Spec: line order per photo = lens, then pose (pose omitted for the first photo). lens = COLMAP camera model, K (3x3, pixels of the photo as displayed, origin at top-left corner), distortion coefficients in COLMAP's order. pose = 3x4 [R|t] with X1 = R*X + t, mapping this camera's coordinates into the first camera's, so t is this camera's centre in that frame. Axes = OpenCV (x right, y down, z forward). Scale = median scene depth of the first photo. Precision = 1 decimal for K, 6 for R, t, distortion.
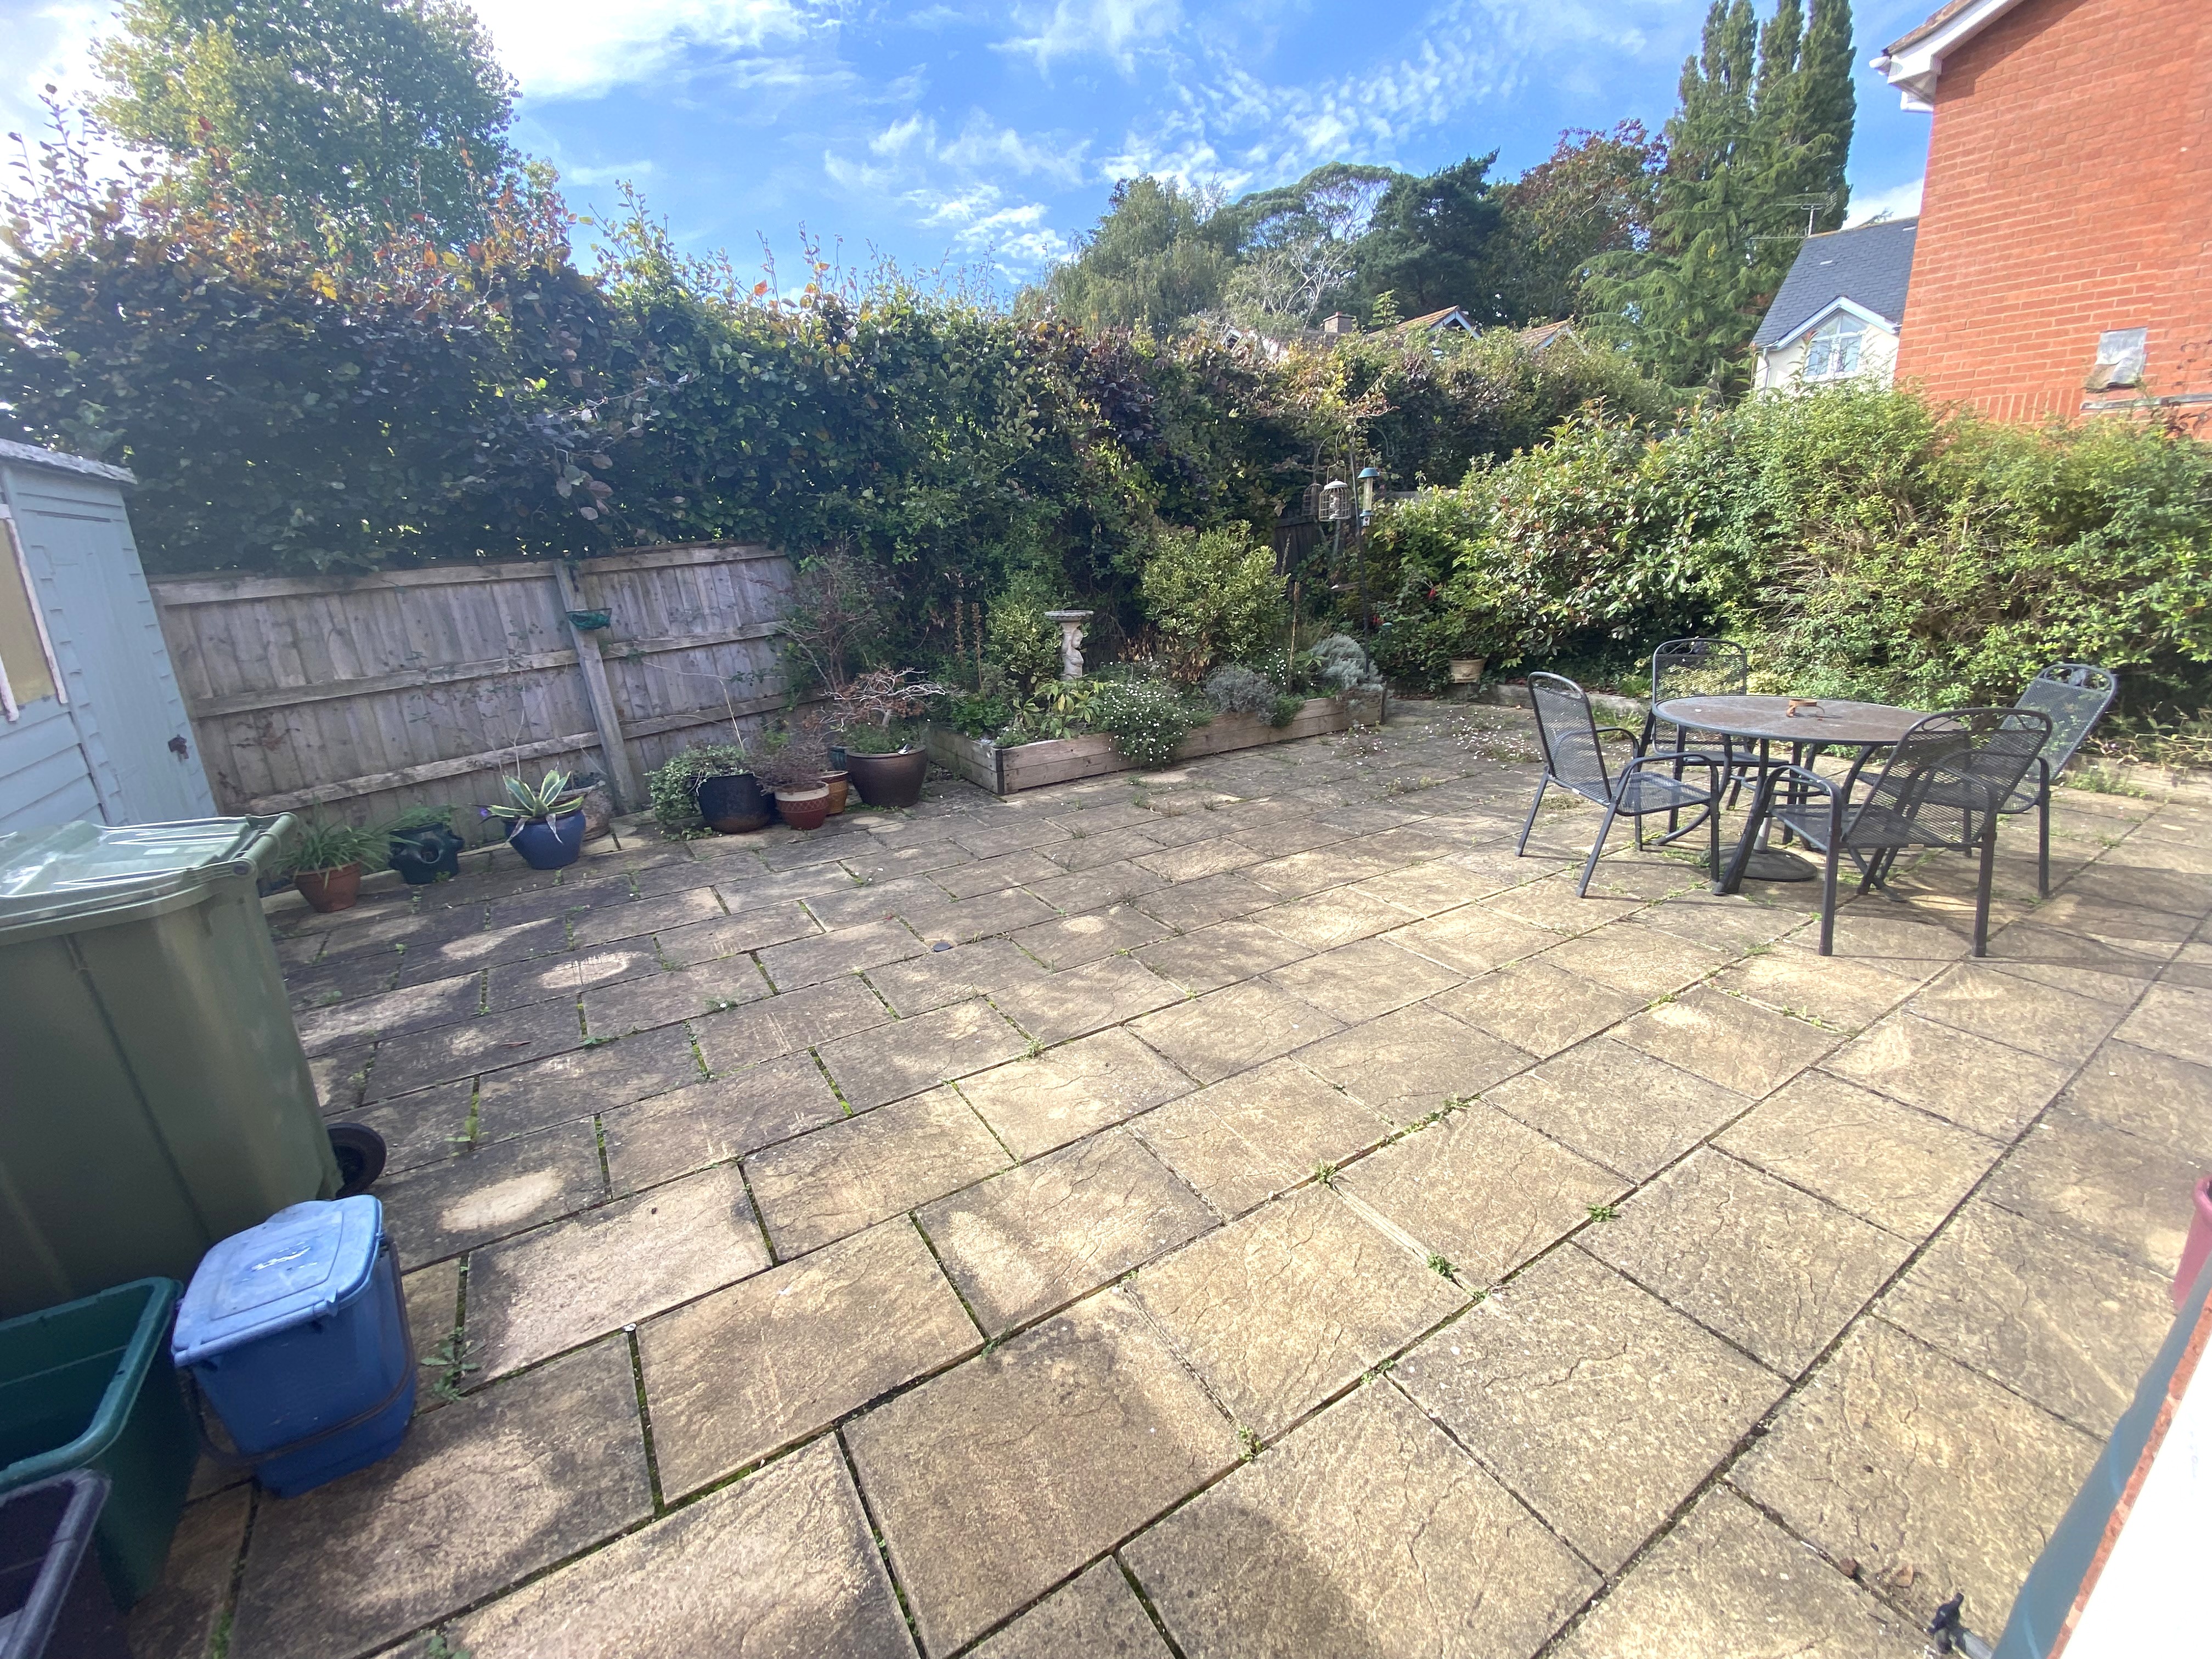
lens RADIAL K [[891.8, 0, 1101.8], [0, 891.8, 826.3], [0, 0, 1]] dist [0.049275, -0.033844]
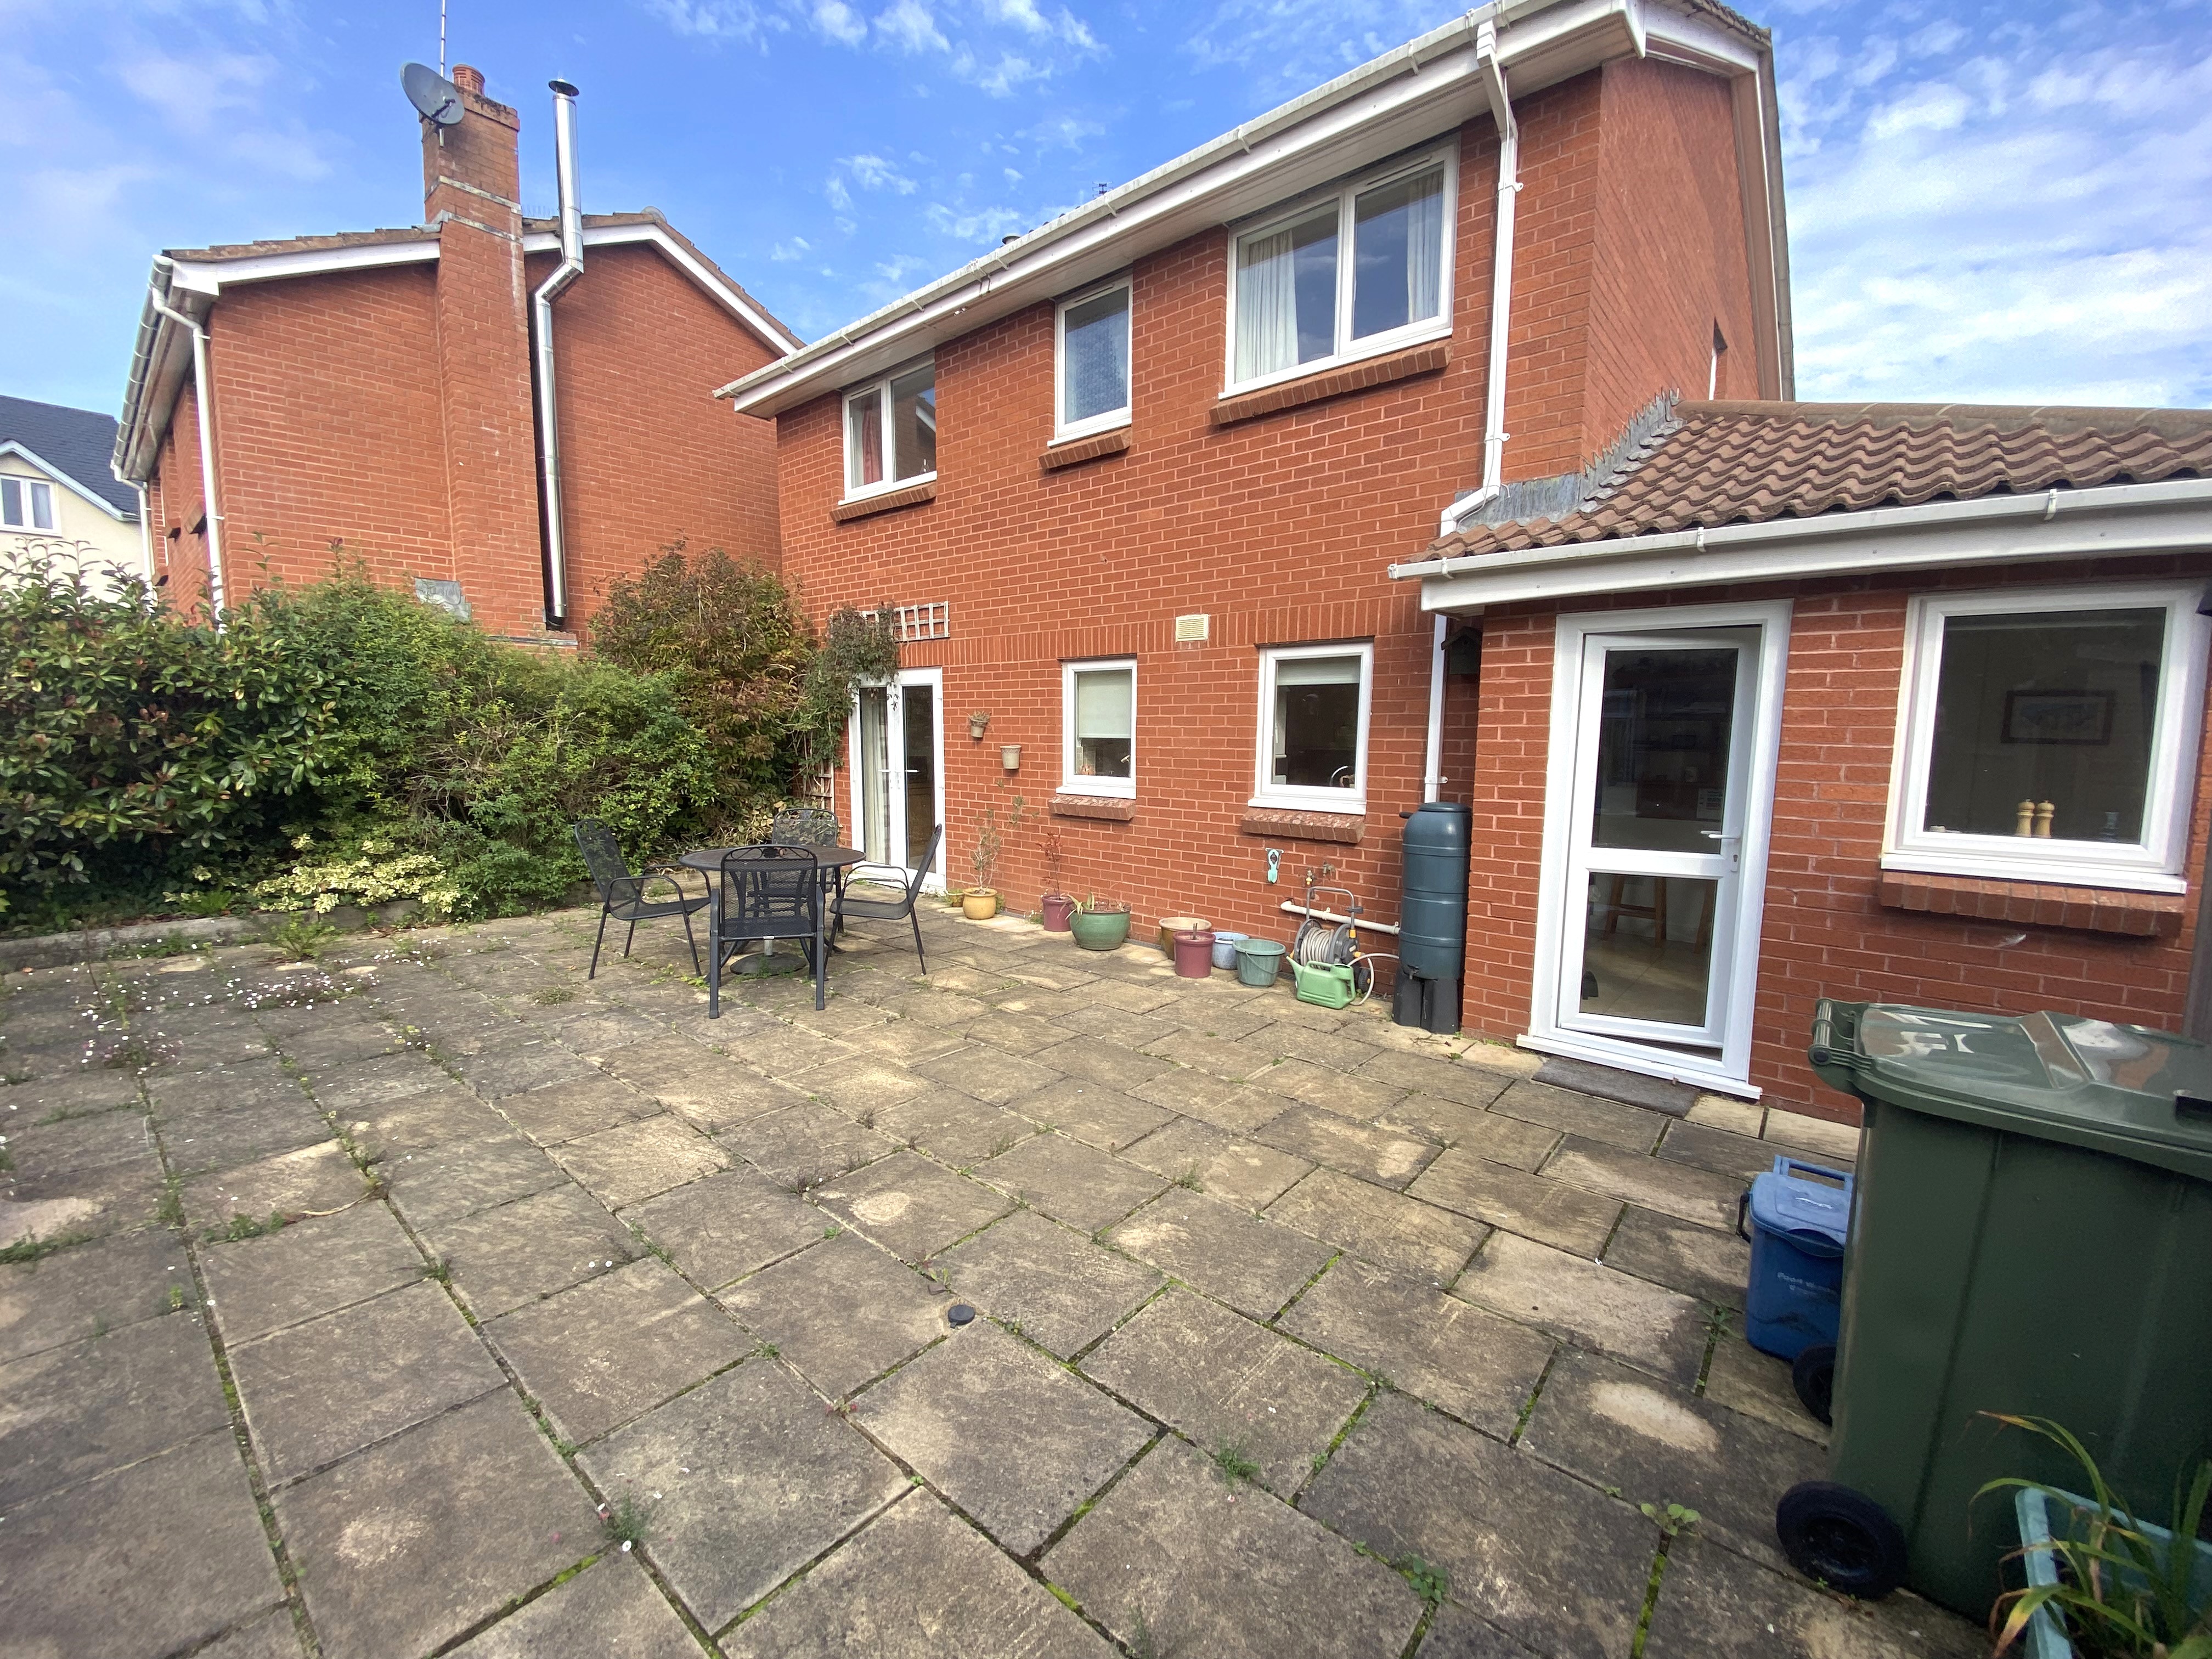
lens RADIAL K [[891.8, 0, 1101.8], [0, 891.8, 826.3], [0, 0, 1]] dist [0.049275, -0.033844]
pose [[-0.314901, -0.077183, 0.945981, -0.956734], [0.263997, 0.950234, 0.165410, -0.338132], [-0.911671, 0.301824, -0.278853, 1.155376]]
